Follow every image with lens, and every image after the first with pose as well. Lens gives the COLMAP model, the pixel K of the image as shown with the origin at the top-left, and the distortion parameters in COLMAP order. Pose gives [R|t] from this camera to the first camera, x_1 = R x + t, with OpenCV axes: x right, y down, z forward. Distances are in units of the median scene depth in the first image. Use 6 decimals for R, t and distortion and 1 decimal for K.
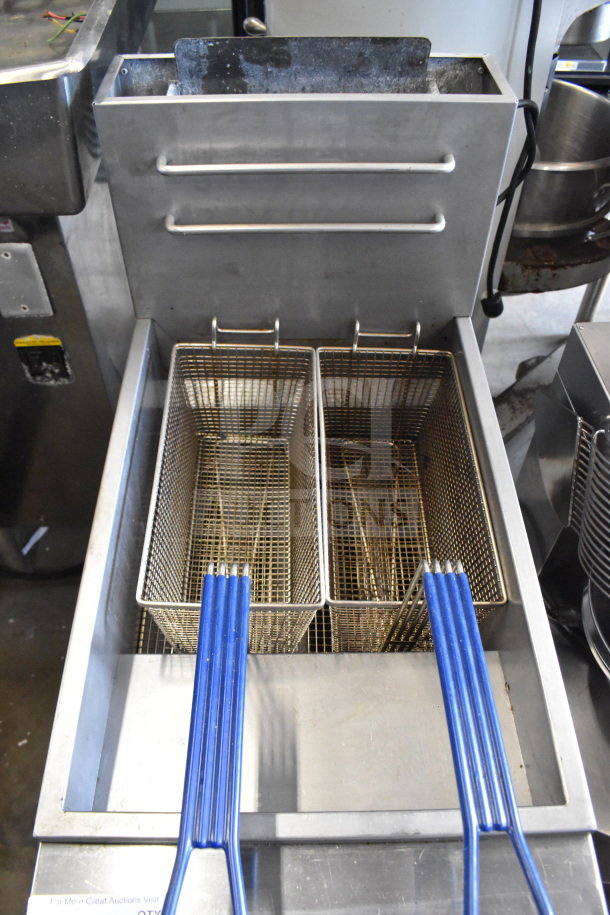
lens RADIAL K [[711.3, 0, 301.8], [0, 711.3, 473.4], [0, 0, 1]] dist [-0.089386, 0.001369]
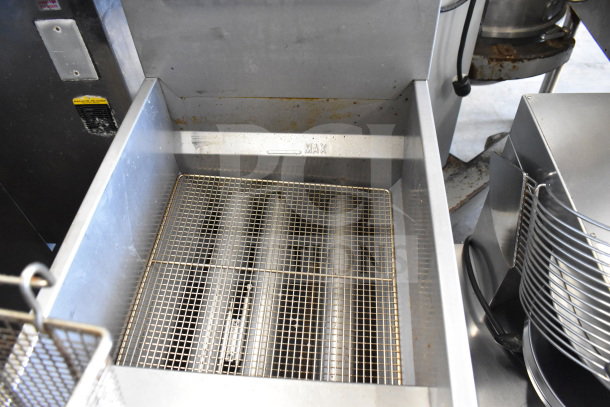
lens RADIAL K [[474.2, 0, 305.0], [0, 474.2, 203.5], [0, 0, 1]] dist [-0.089386, 0.001369]
pose [[0.995121, 0.041028, -0.089722, 0.103194], [-0.043274, 0.998793, -0.023230, 0.002867], [0.088661, 0.026999, 0.995696, 0.202437]]
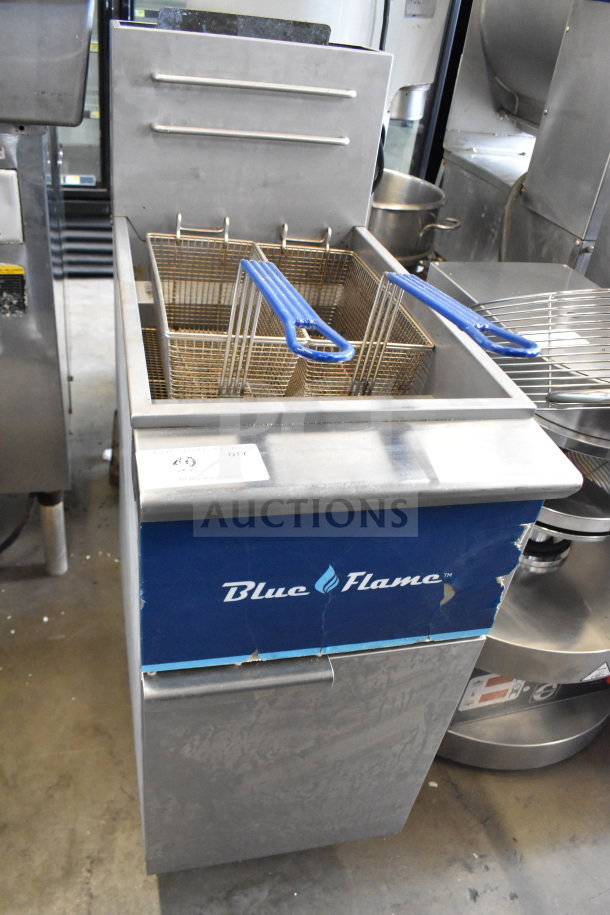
lens RADIAL K [[711.3, 0, 301.8], [0, 711.3, 473.4], [0, 0, 1]] dist [-0.089386, 0.001369]
pose [[0.967002, -0.043857, 0.250965, -0.210827], [0.103483, 0.967764, -0.229615, 0.471937], [-0.232805, 0.248009, 0.940369, -0.117249]]
